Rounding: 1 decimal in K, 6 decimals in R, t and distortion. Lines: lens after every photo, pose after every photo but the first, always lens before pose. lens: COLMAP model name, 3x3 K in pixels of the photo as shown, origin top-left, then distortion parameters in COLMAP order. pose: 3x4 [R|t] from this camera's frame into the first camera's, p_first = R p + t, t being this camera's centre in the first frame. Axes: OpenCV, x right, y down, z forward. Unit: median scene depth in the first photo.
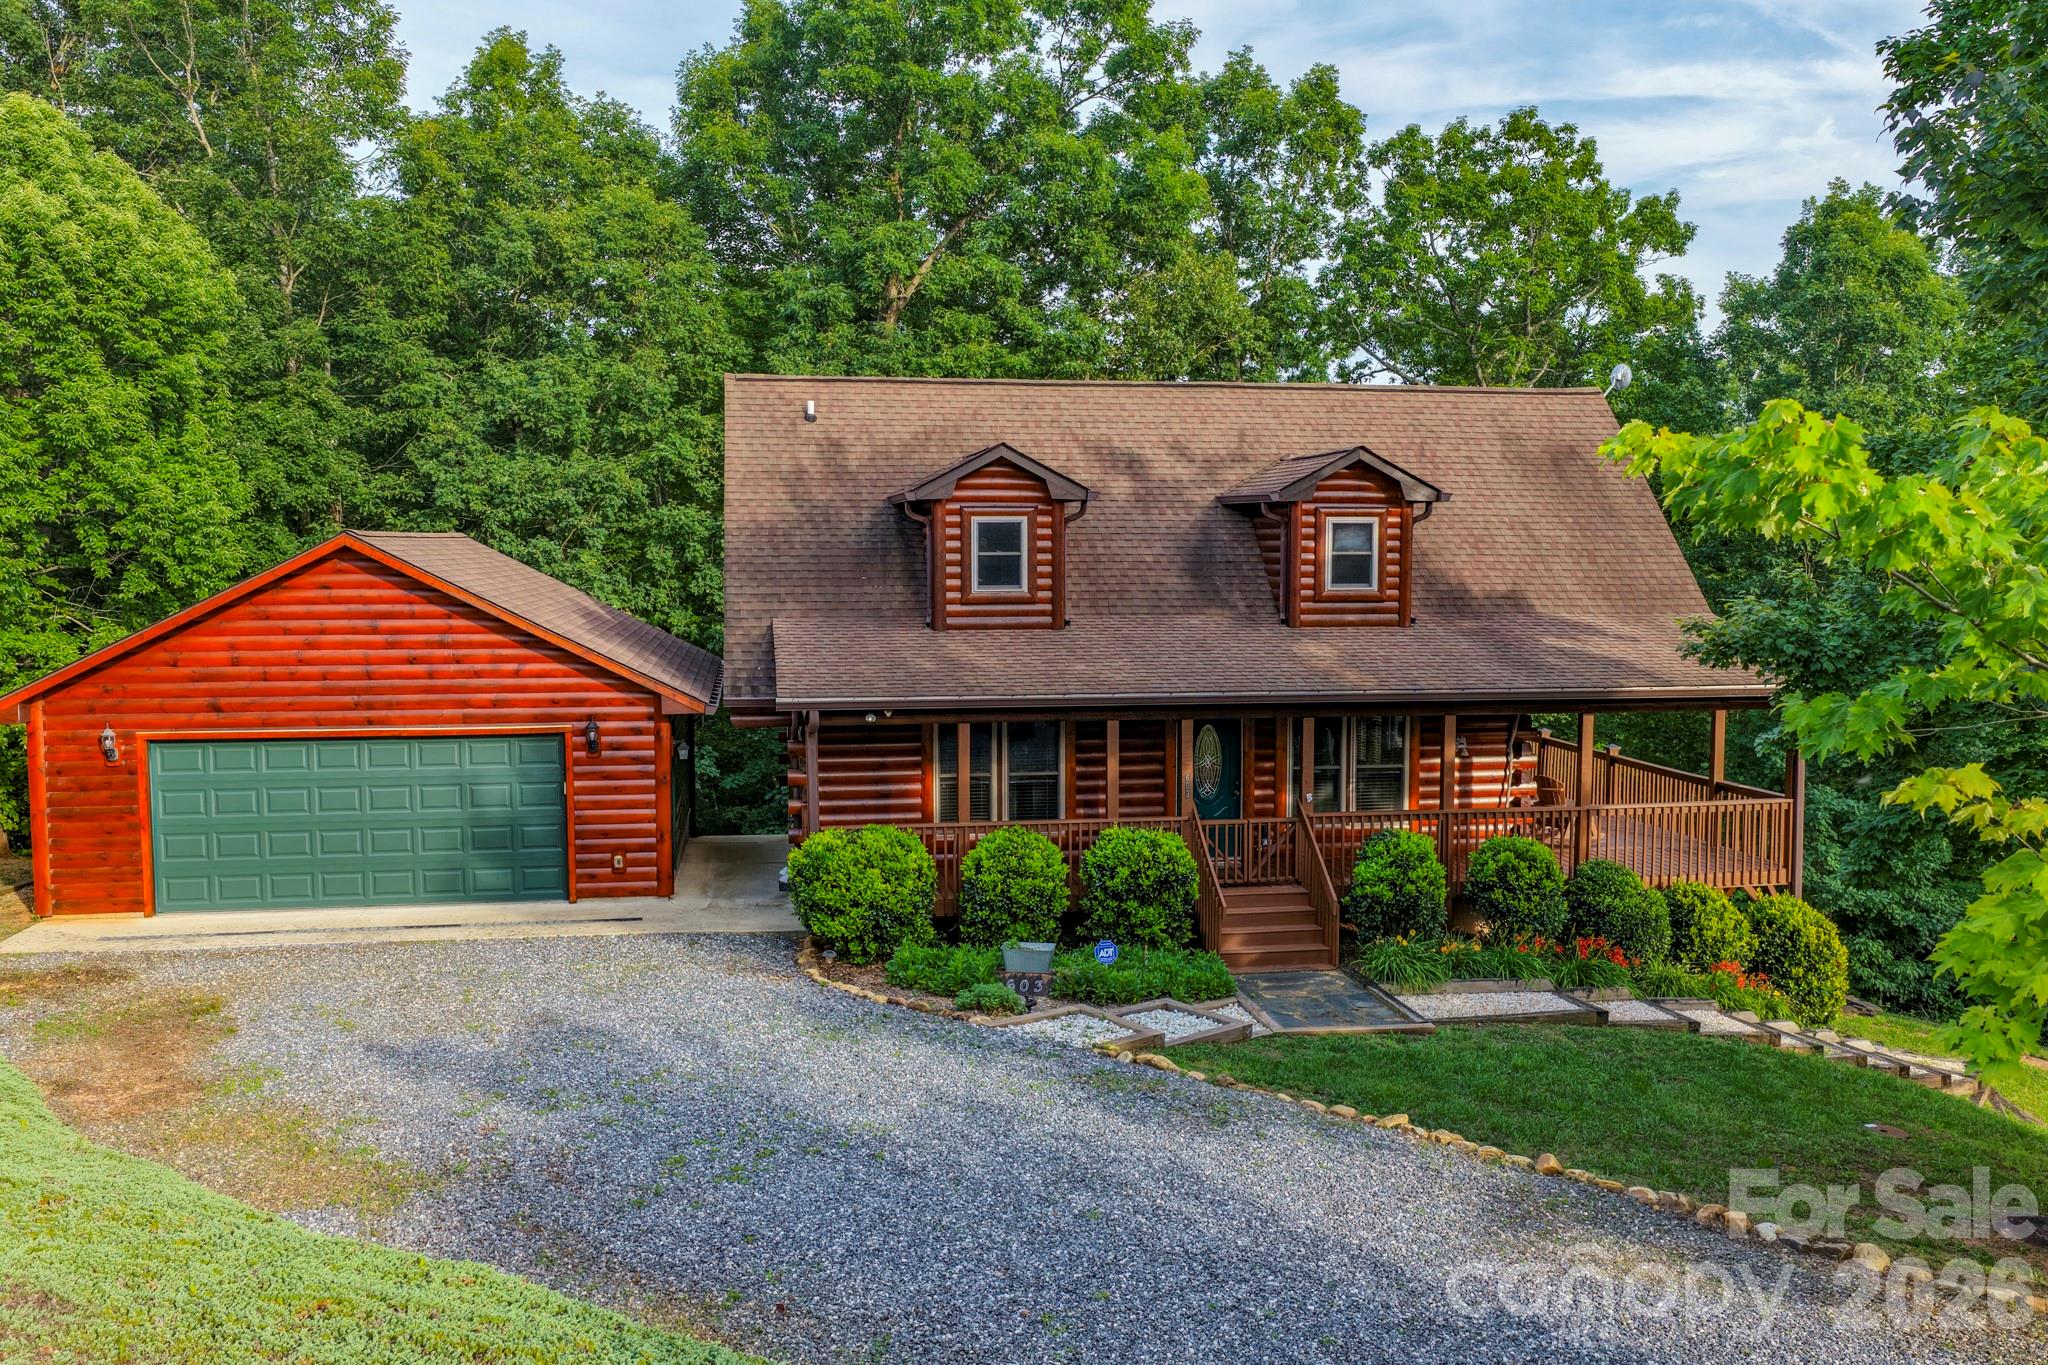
lens RADIAL K [[1705.2, 0, 1024.0], [0, 1705.2, 682.5], [0, 0, 1]] dist [-0.000876, 0.005746]
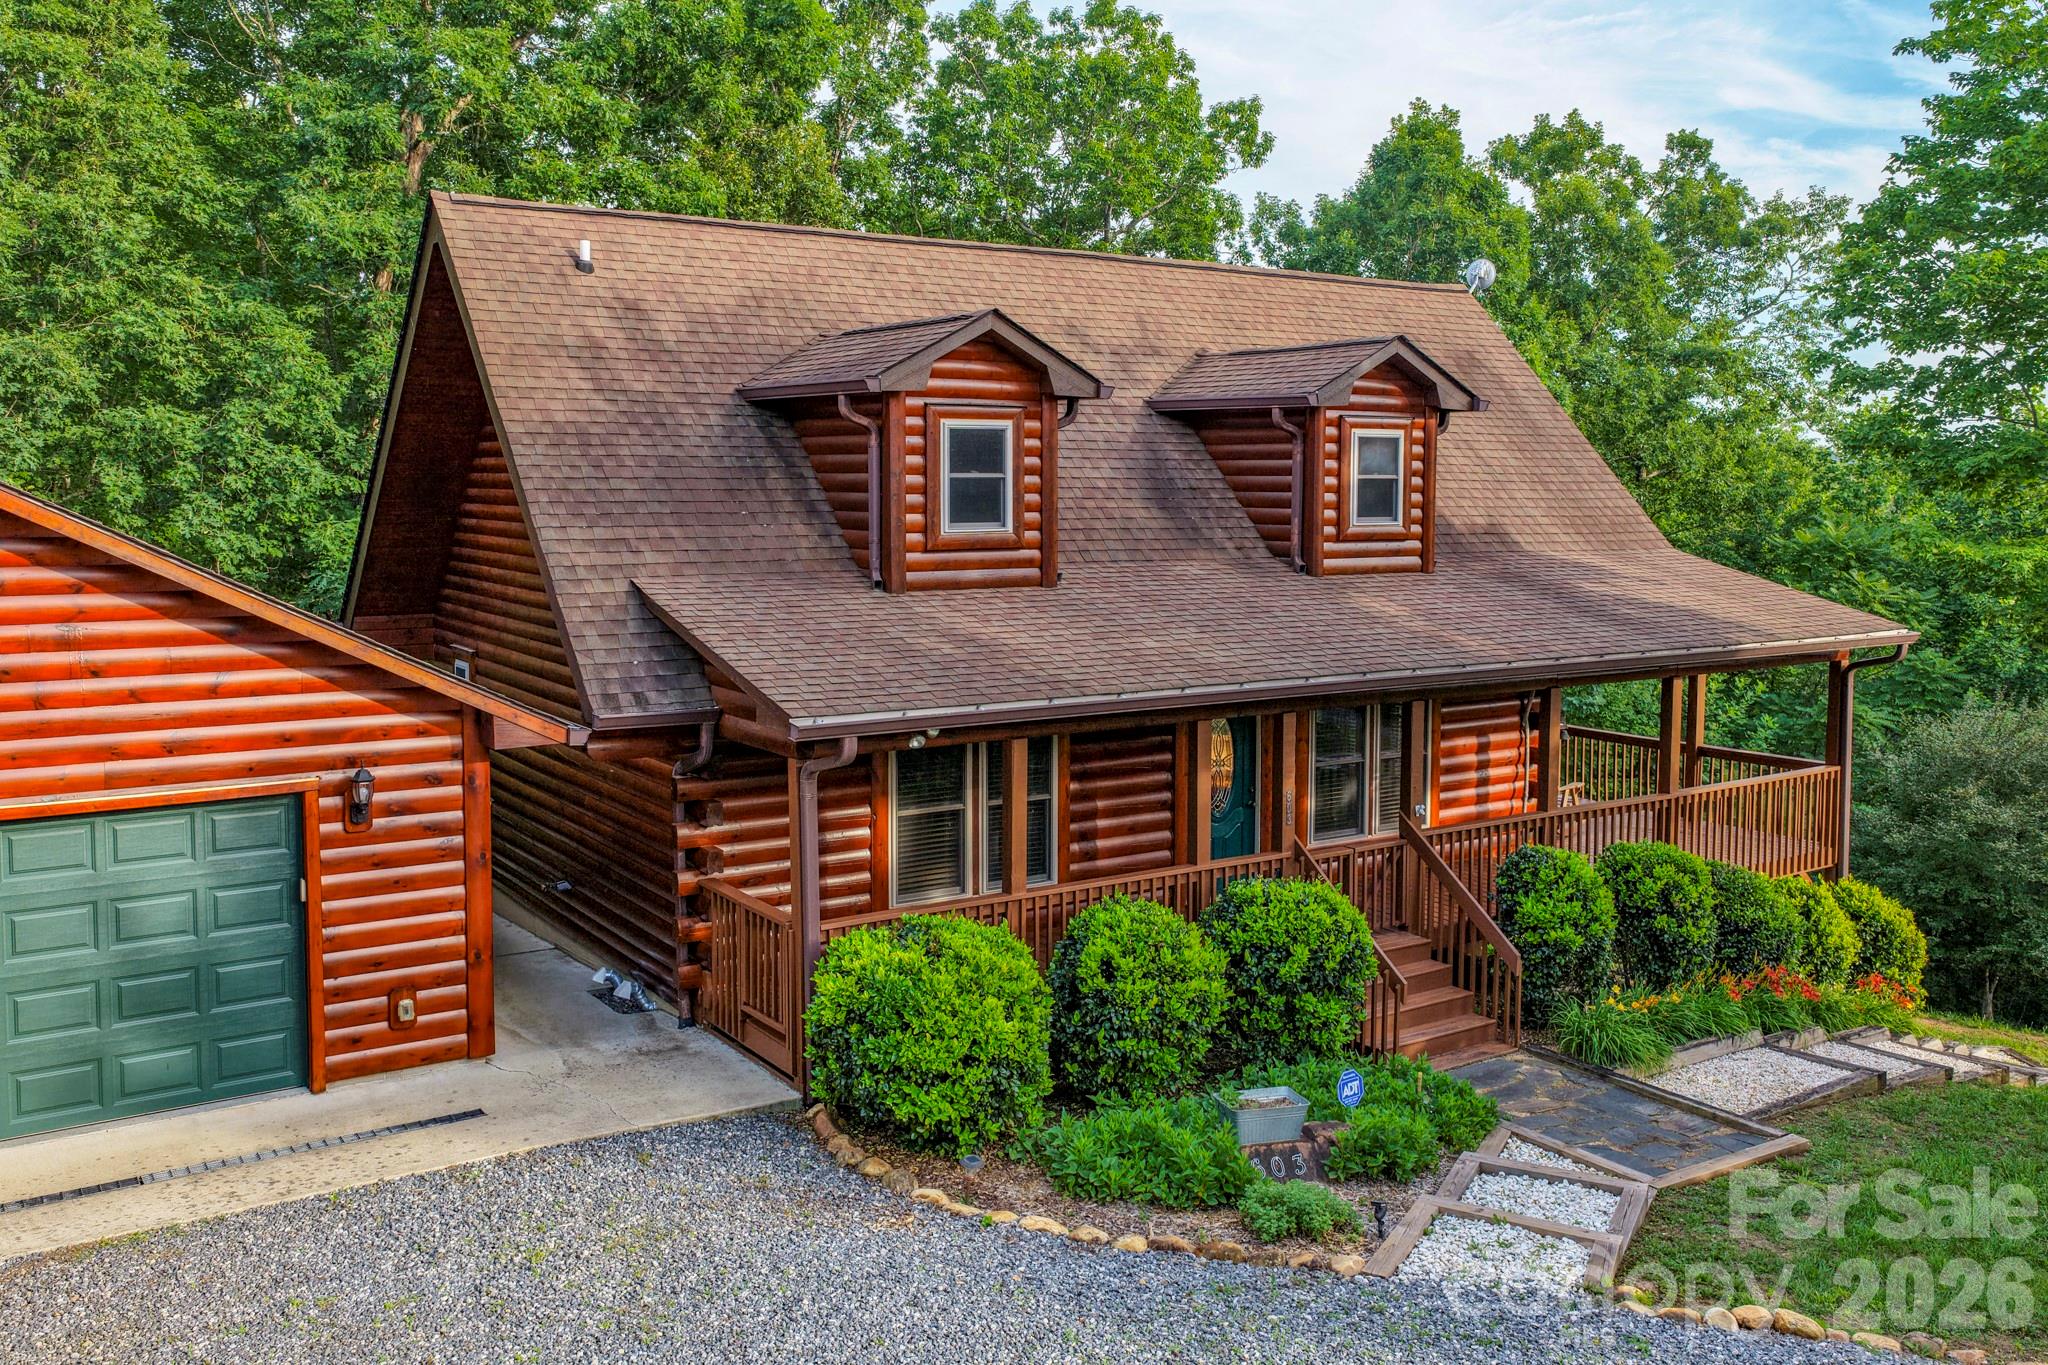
lens RADIAL K [[1726.8, 0, 1021.3], [0, 1726.8, 604.0], [0, 0, 1]] dist [-0.003658, 0.006363]
pose [[0.913449, -0.025941, 0.406127, -0.274904], [0.028204, 0.999602, 0.000413, -0.024975], [-0.405976, 0.011078, 0.913817, 0.375909]]
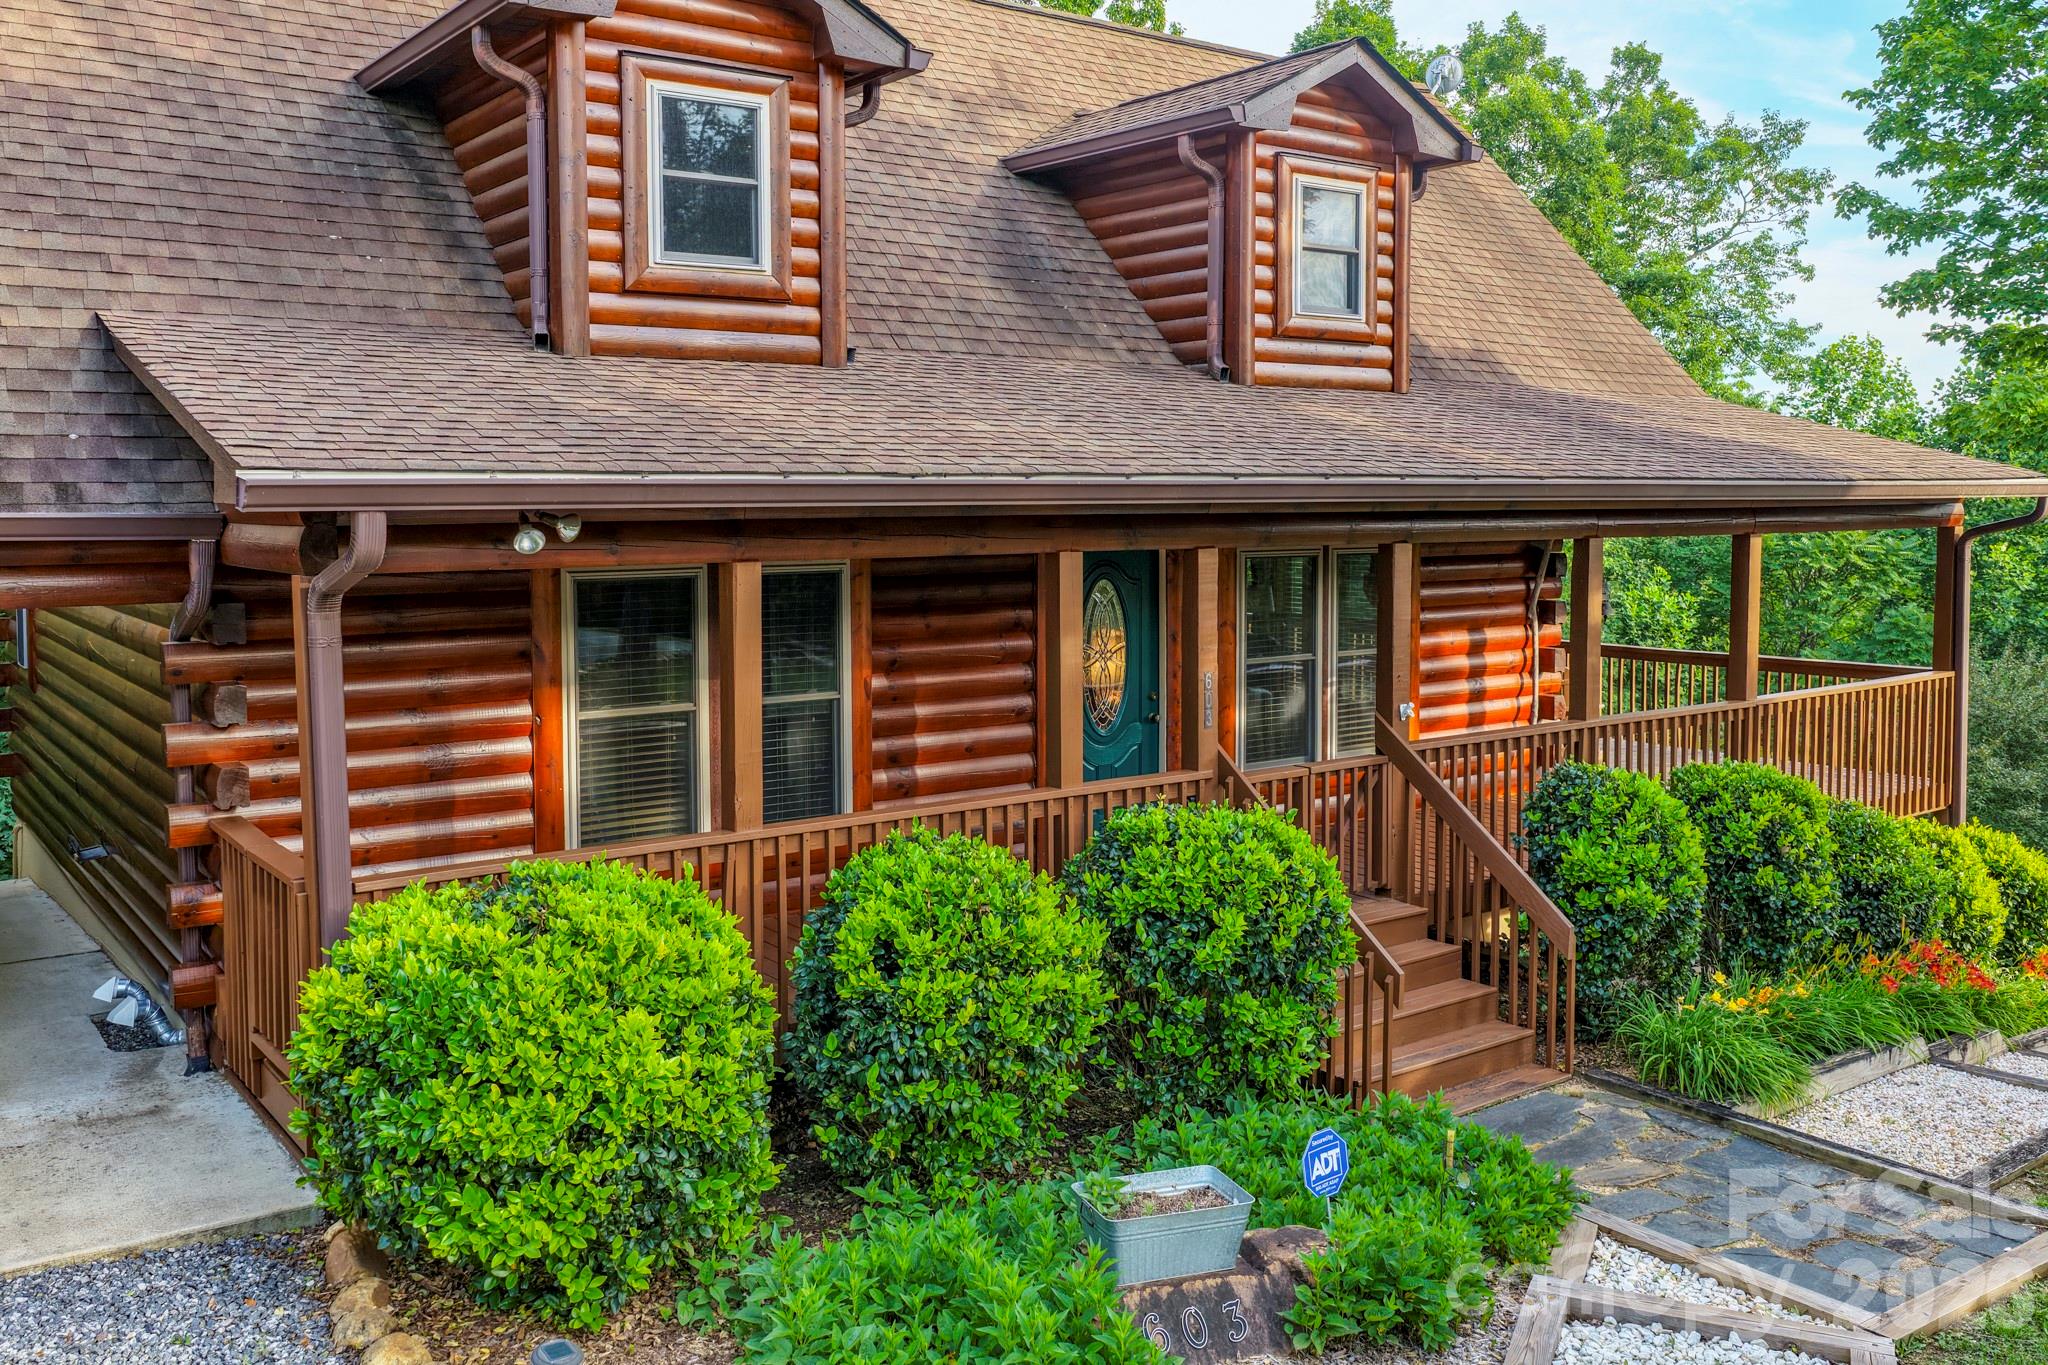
lens RADIAL K [[1735.7, 0, 1033.5], [0, 1735.7, 583.3], [0, 0, 1]] dist [-0.008587, 0.019352]
pose [[0.889536, -0.024889, 0.456186, -0.141149], [0.036474, 0.999197, -0.016606, 0.034289], [-0.455406, 0.031411, 0.889730, 0.587562]]
